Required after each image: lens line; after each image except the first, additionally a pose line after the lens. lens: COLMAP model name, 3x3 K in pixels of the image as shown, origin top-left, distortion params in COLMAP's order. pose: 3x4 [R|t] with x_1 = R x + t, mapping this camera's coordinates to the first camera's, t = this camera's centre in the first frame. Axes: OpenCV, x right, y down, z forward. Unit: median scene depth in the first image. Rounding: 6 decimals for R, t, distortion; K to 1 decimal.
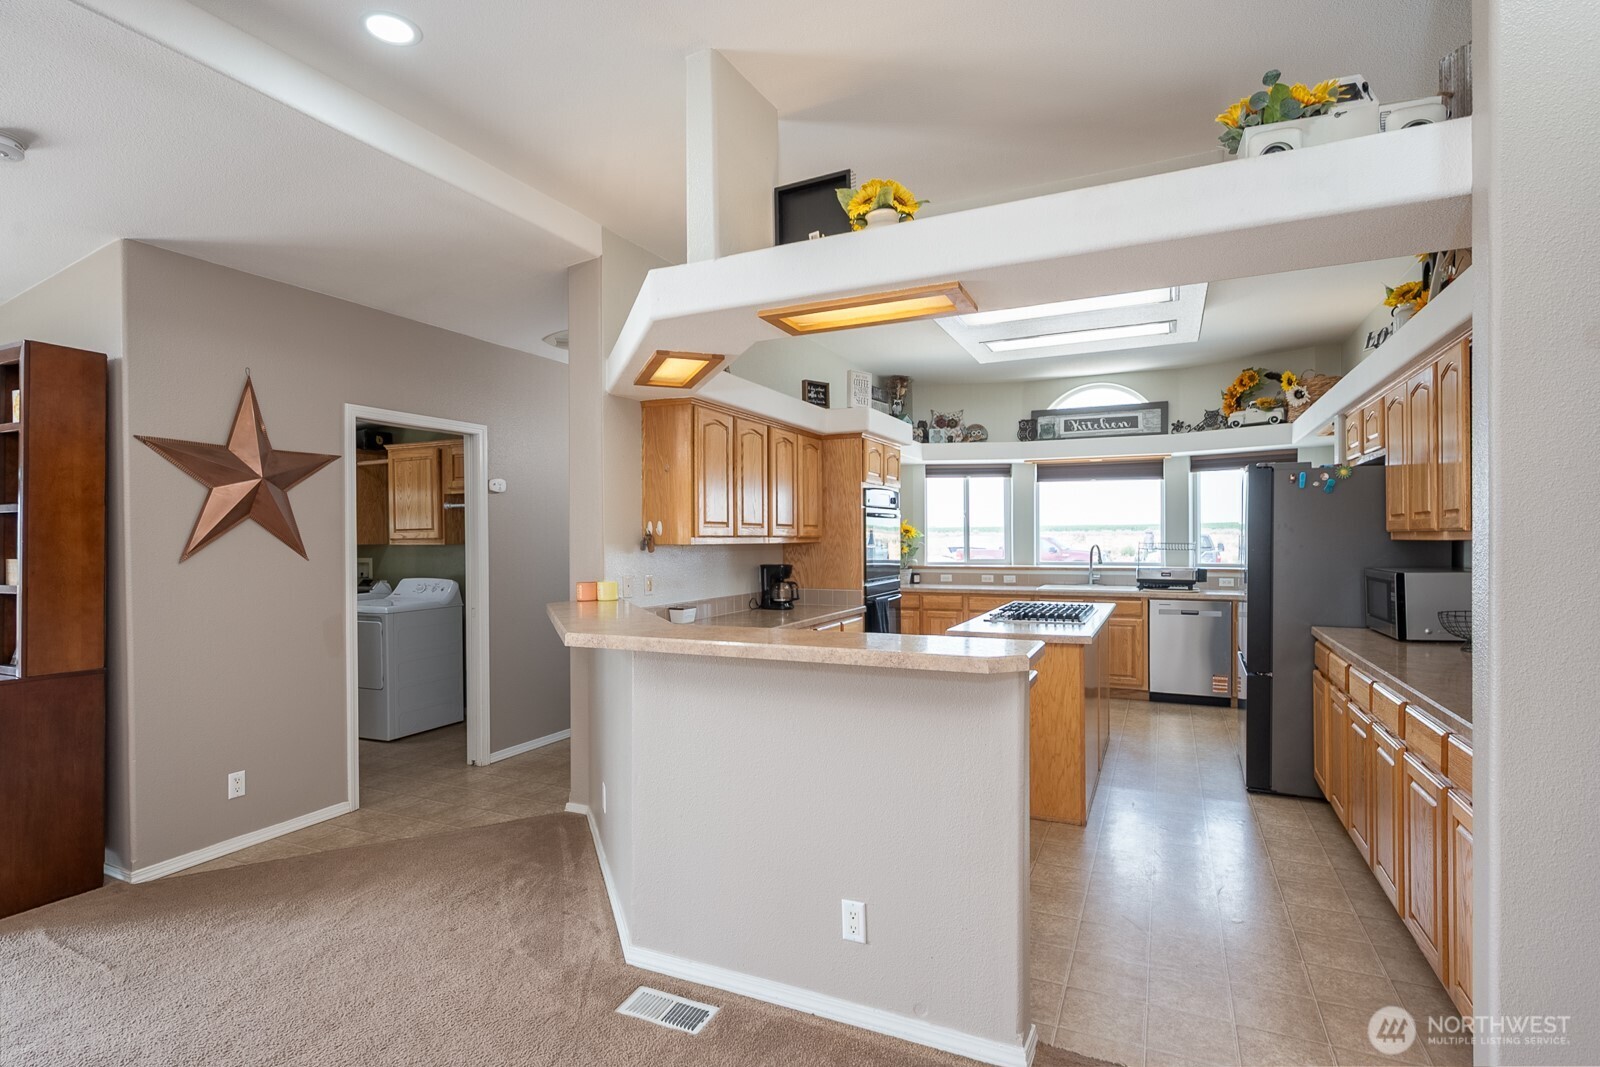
lens RADIAL K [[782.1, 0, 801.7], [0, 782.1, 541.8], [0, 0, 1]] dist [-0.000217, -0.000029]
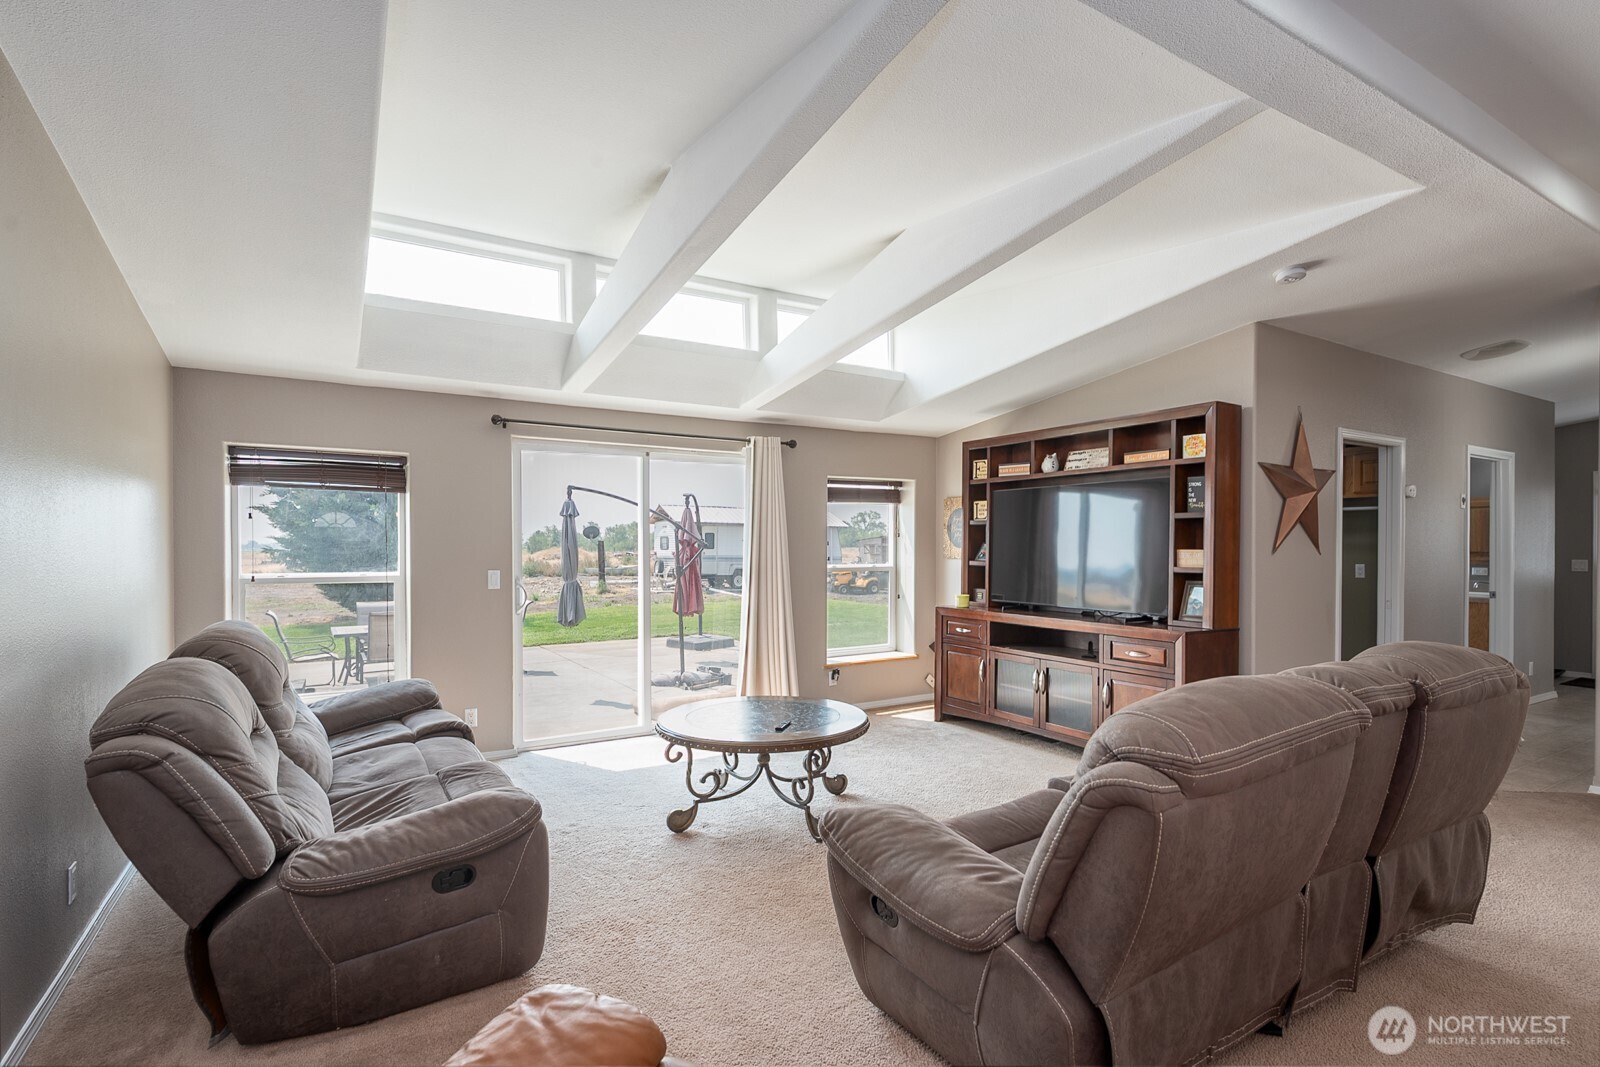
lens RADIAL K [[771.8, 0, 802.3], [0, 771.8, 546.8], [0, 0, 1]] dist [-0.001928, -0.000400]
pose [[0.828619, 0.010263, -0.559720, -0.391590], [-0.010854, 0.999939, 0.002266, 0.010601], [0.559708, 0.004198, 0.828679, -0.307379]]
